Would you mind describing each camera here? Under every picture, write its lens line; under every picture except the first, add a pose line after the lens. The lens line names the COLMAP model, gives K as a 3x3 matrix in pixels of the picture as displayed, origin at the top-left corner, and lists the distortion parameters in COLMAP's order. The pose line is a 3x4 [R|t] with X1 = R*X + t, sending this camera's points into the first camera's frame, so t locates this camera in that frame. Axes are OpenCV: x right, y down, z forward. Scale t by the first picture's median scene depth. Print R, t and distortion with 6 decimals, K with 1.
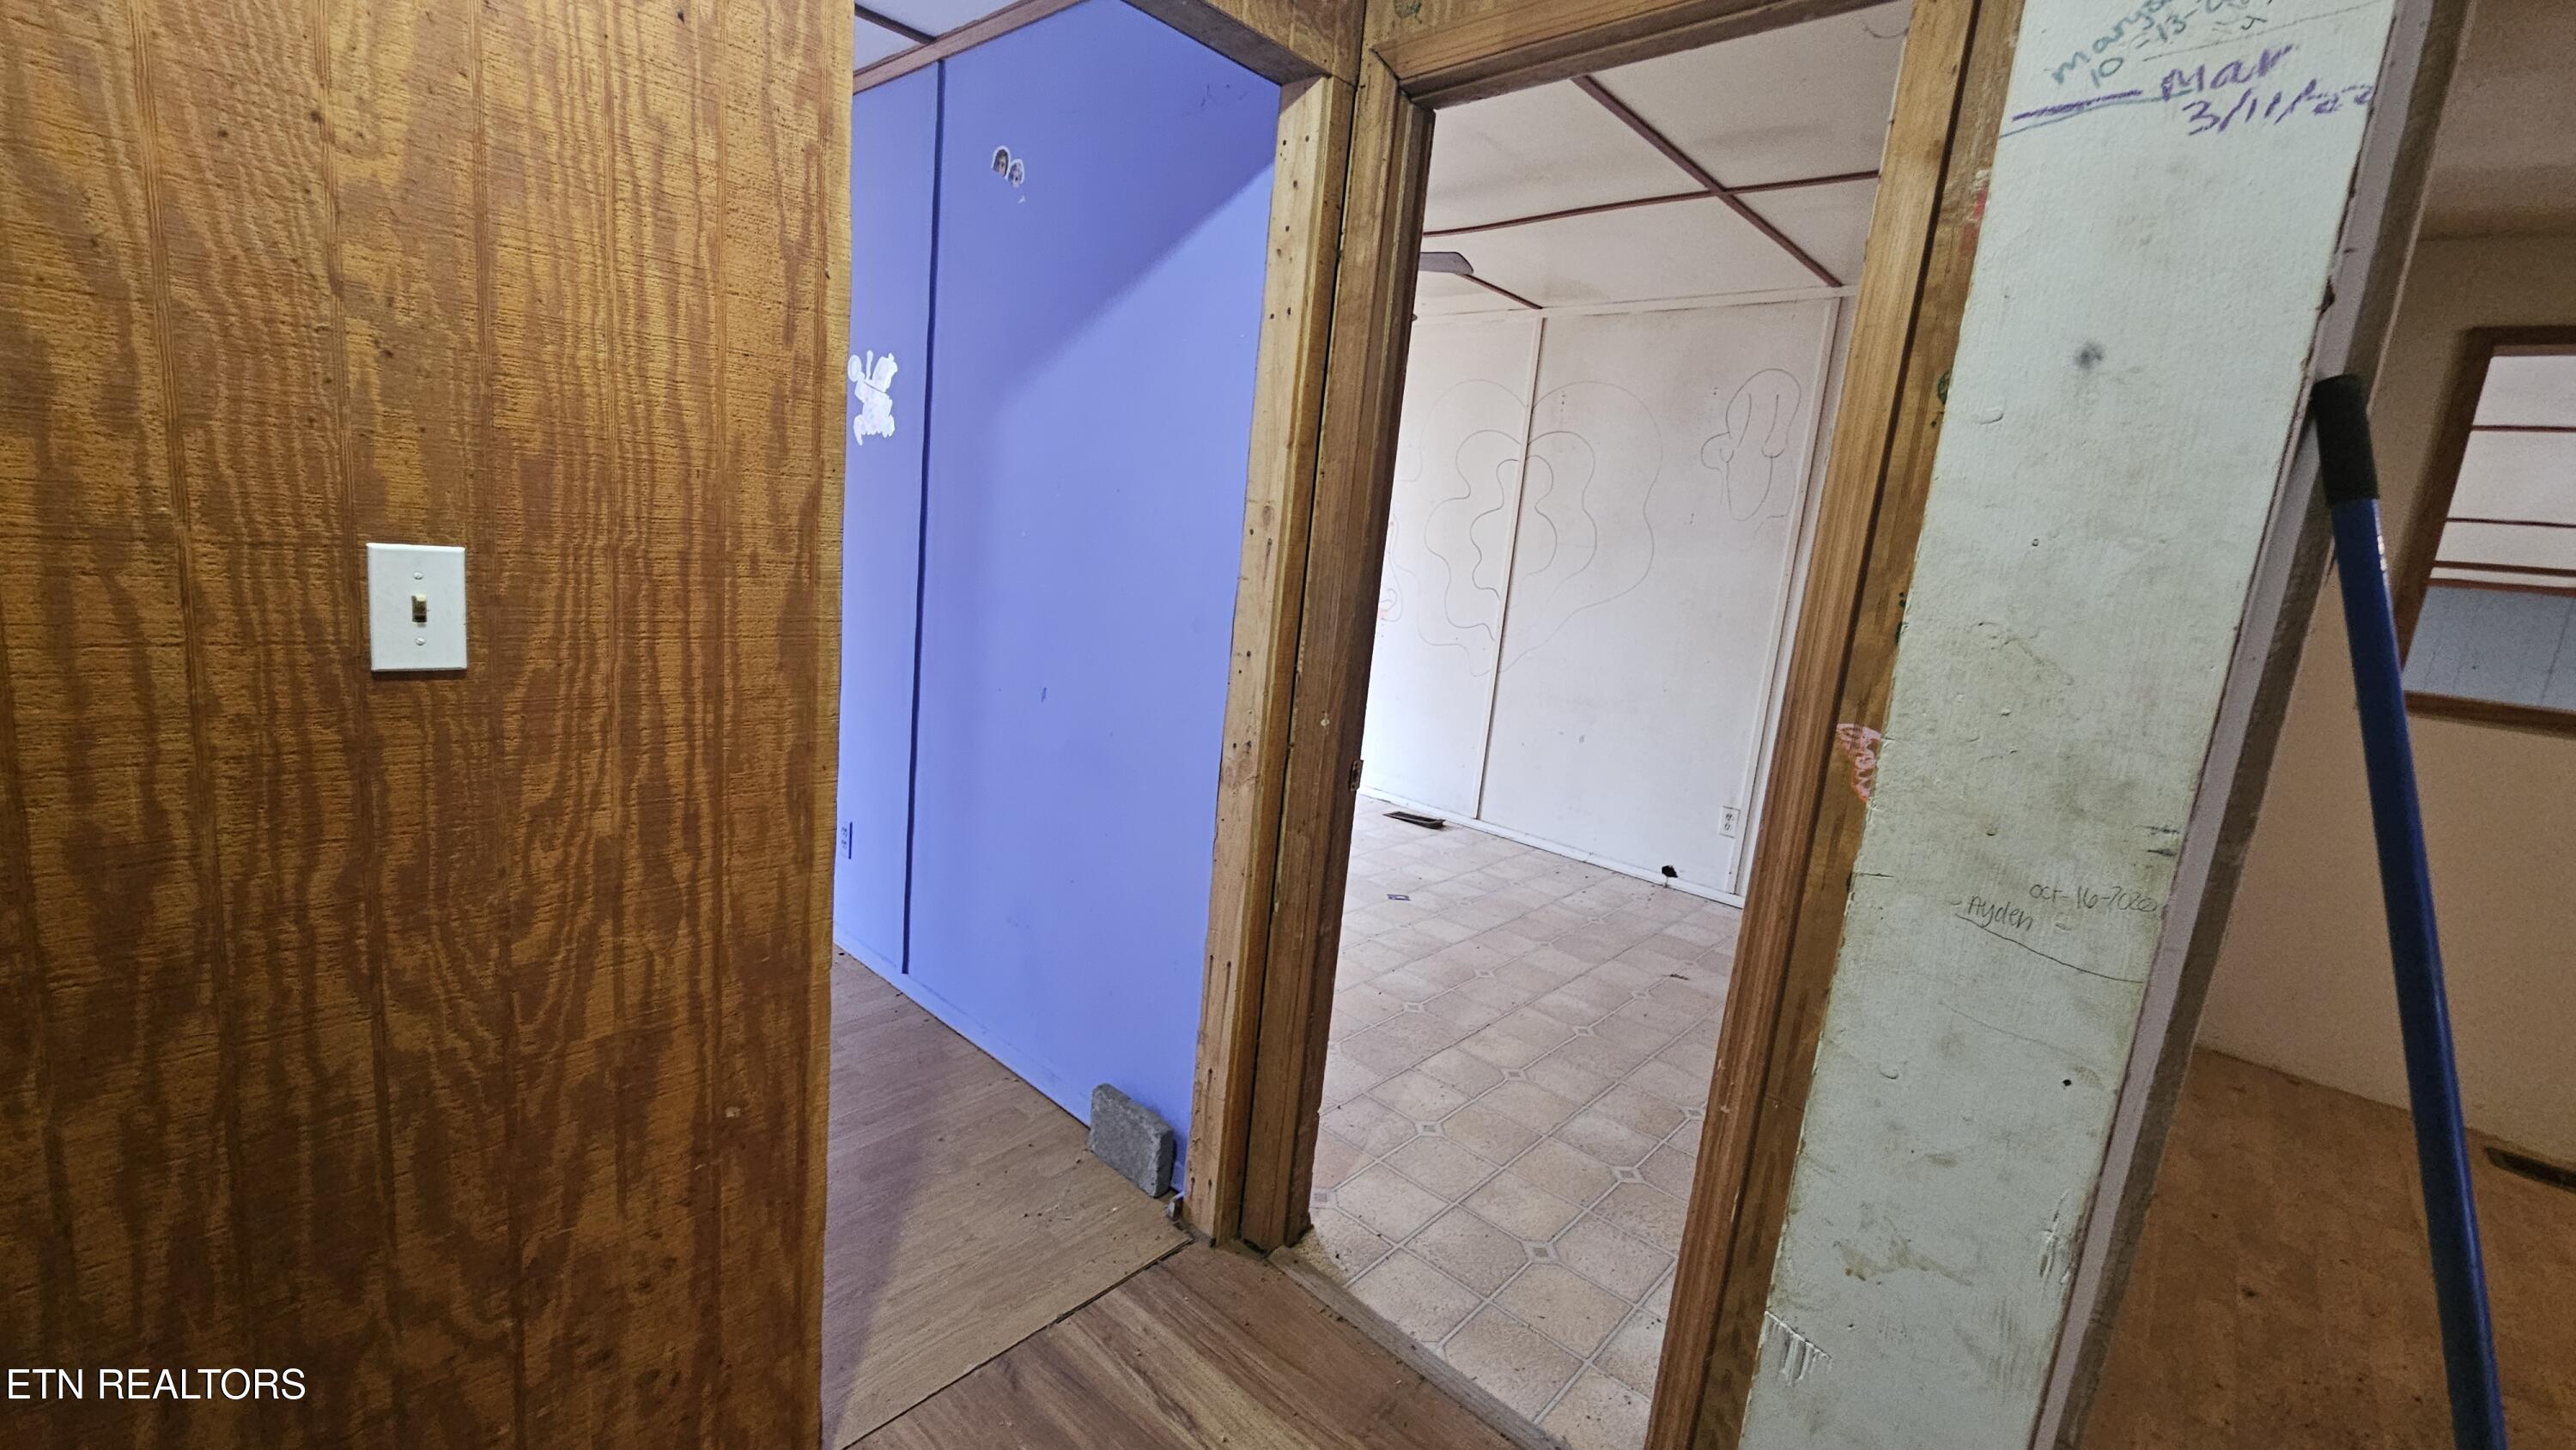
lens RADIAL K [[1053.3, 0, 1285.9], [0, 1053.3, 722.2], [0, 0, 1]] dist [0.000943, -0.001180]
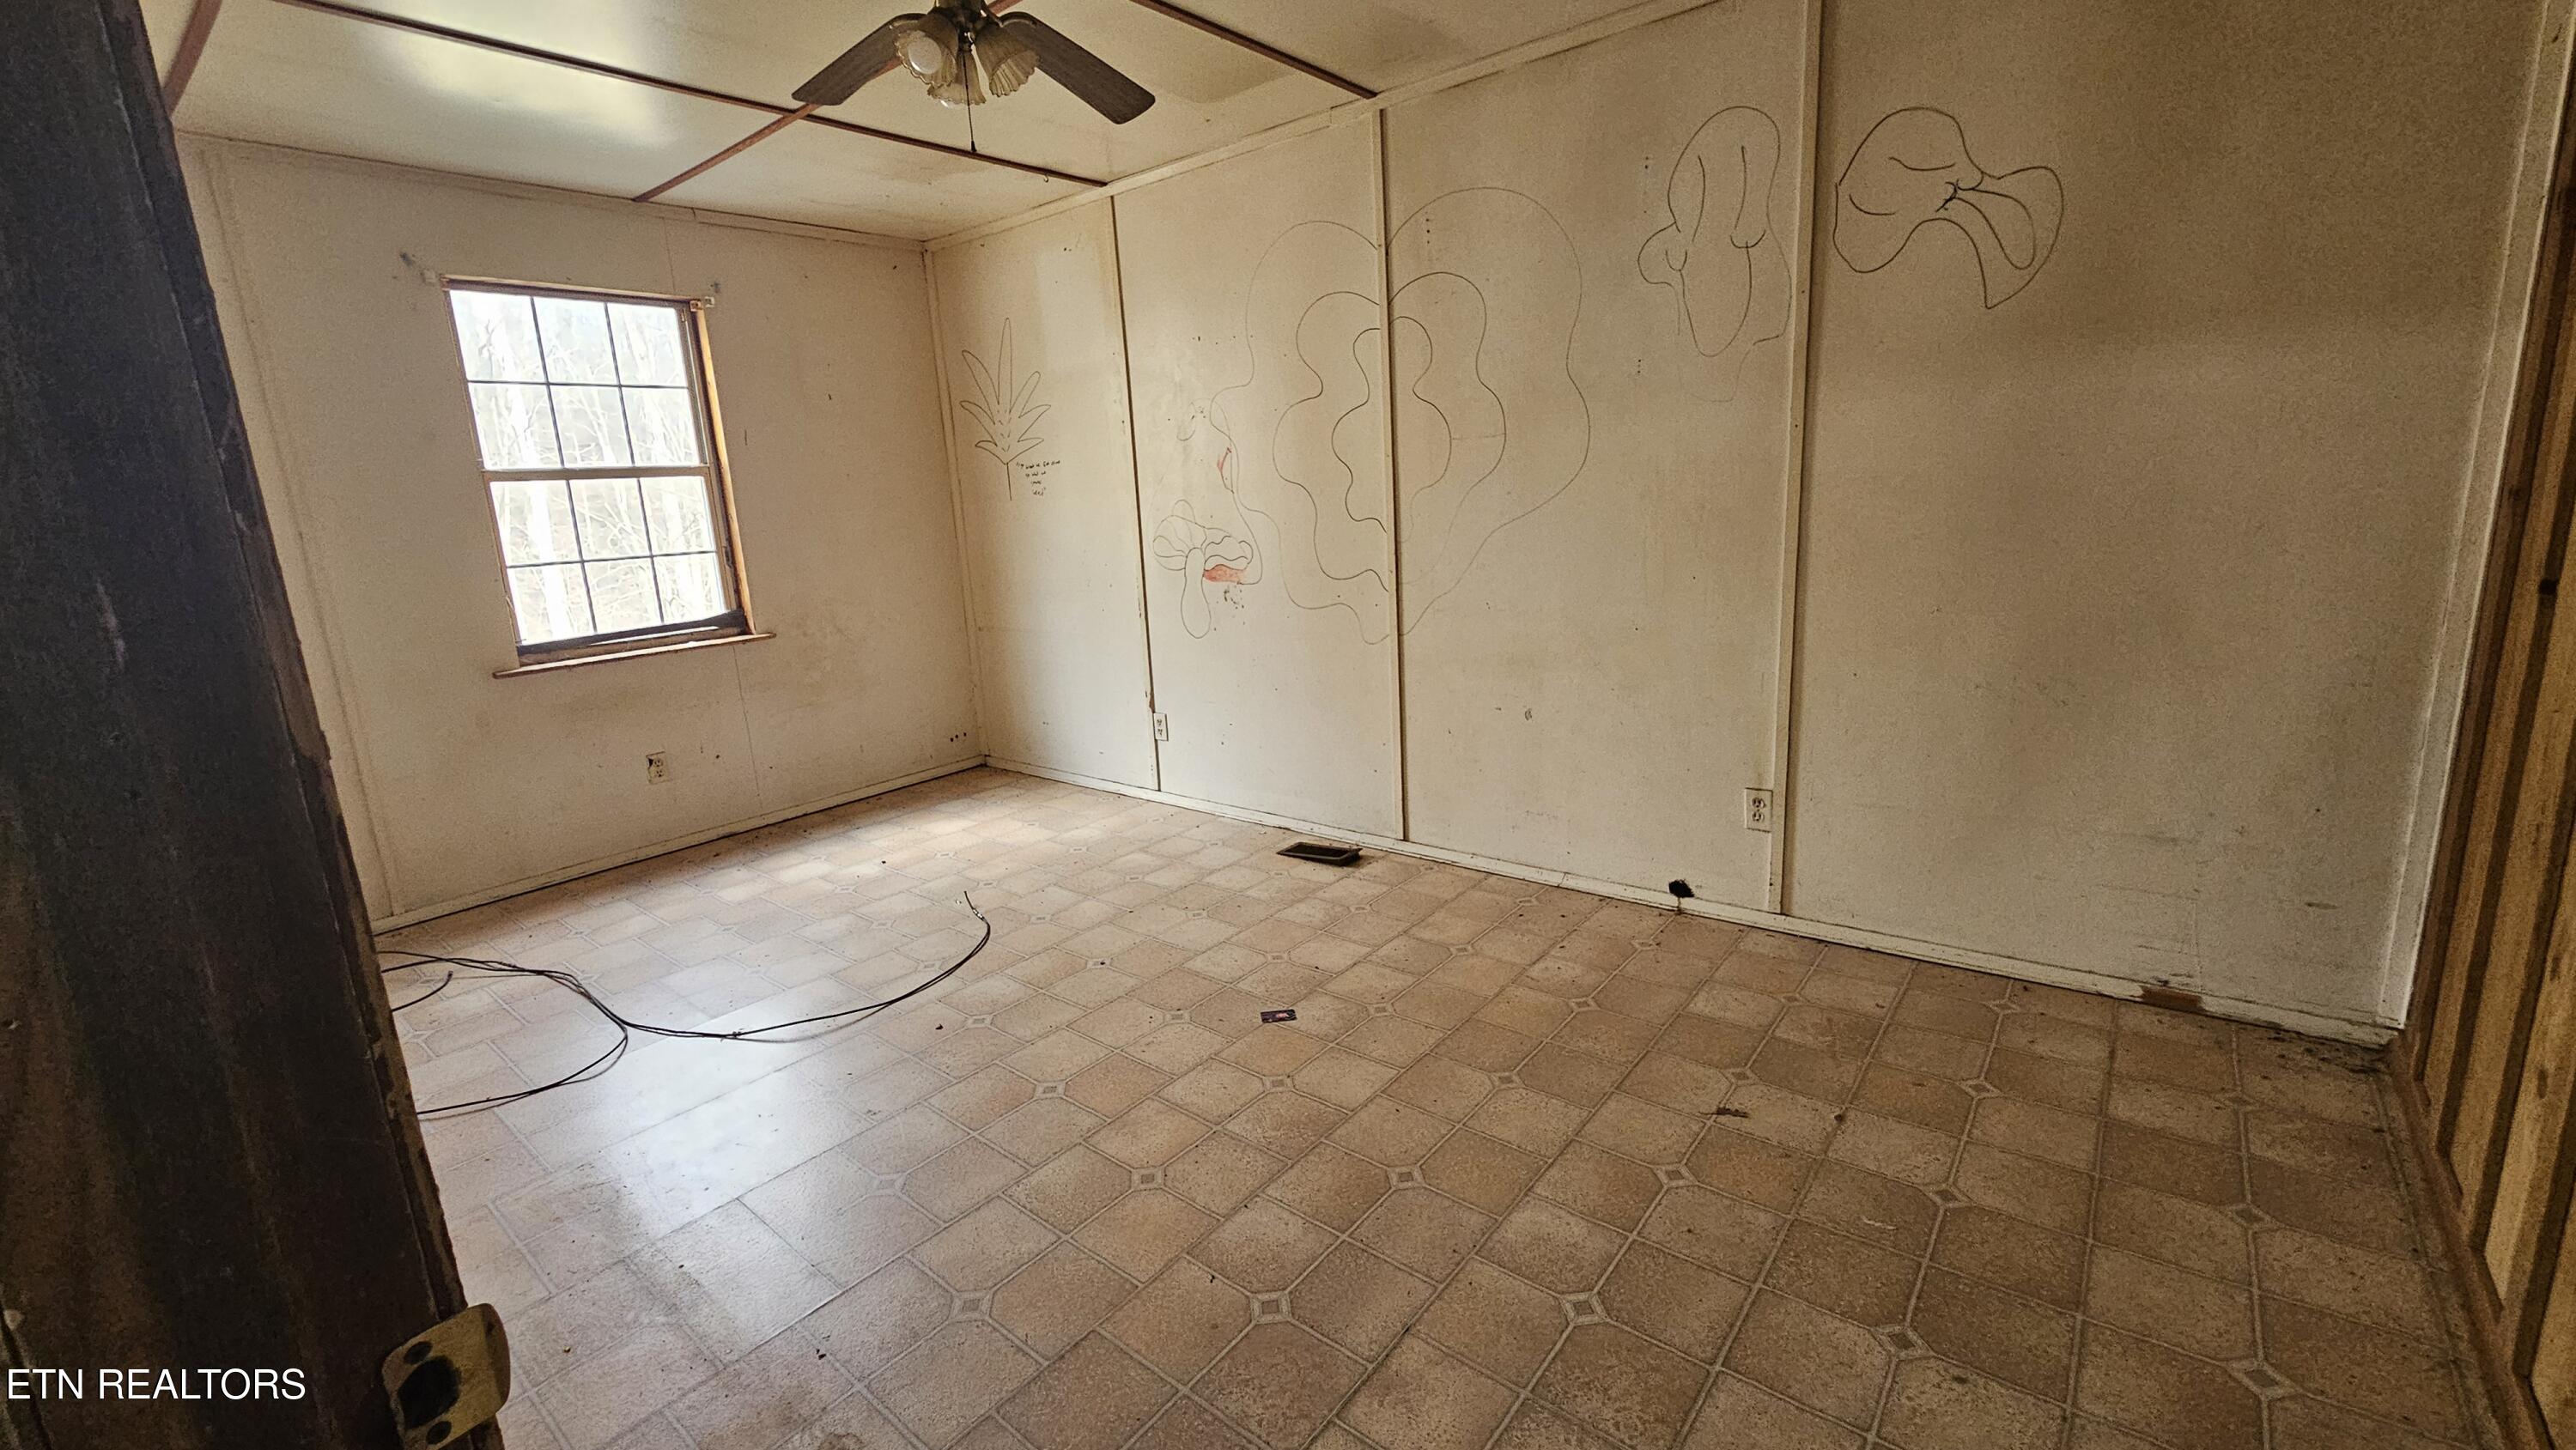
lens RADIAL K [[1053.3, 0, 1291.4], [0, 1053.3, 716.7], [0, 0, 1]] dist [0.000943, -0.001180]
pose [[0.987483, -0.156363, 0.020702, 0.124154], [0.155550, 0.987159, 0.036340, -0.035383], [-0.026118, -0.032665, 0.999125, 0.344955]]
